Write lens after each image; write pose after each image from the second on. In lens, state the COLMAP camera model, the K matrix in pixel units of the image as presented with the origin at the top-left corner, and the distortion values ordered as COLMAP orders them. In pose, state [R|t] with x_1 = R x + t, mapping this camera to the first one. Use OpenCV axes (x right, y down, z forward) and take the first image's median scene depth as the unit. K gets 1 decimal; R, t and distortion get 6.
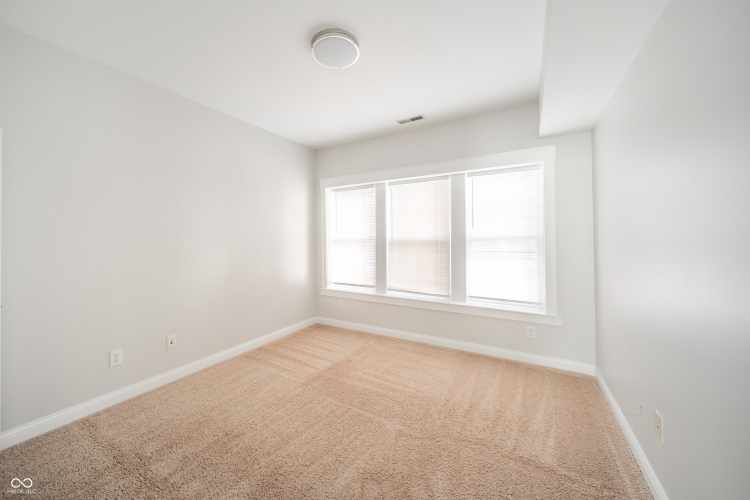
lens RADIAL K [[264.6, 0, 367.9], [0, 264.6, 245.1], [0, 0, 1]] dist [0.001656, -0.001147]
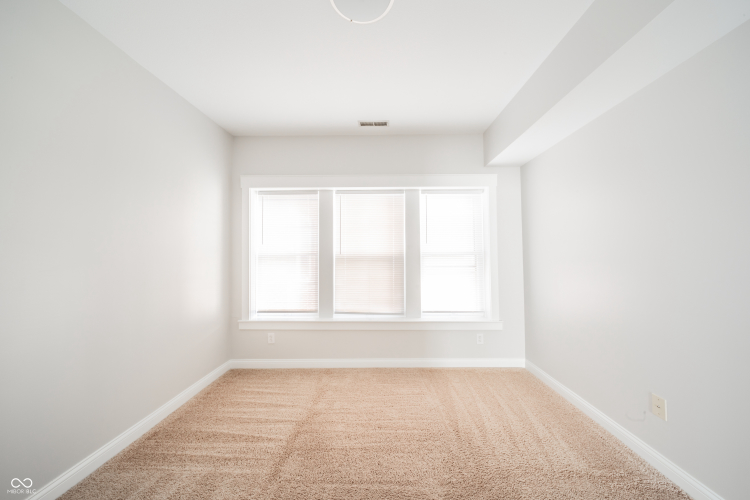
lens RADIAL K [[256.9, 0, 365.0], [0, 256.9, 252.3], [0, 0, 1]] dist [0.004491, -0.000197]
pose [[0.873778, -0.002370, 0.486319, -0.282233], [0.011284, 0.999818, -0.015403, -0.019255], [-0.486194, 0.018947, 0.873646, 0.241792]]
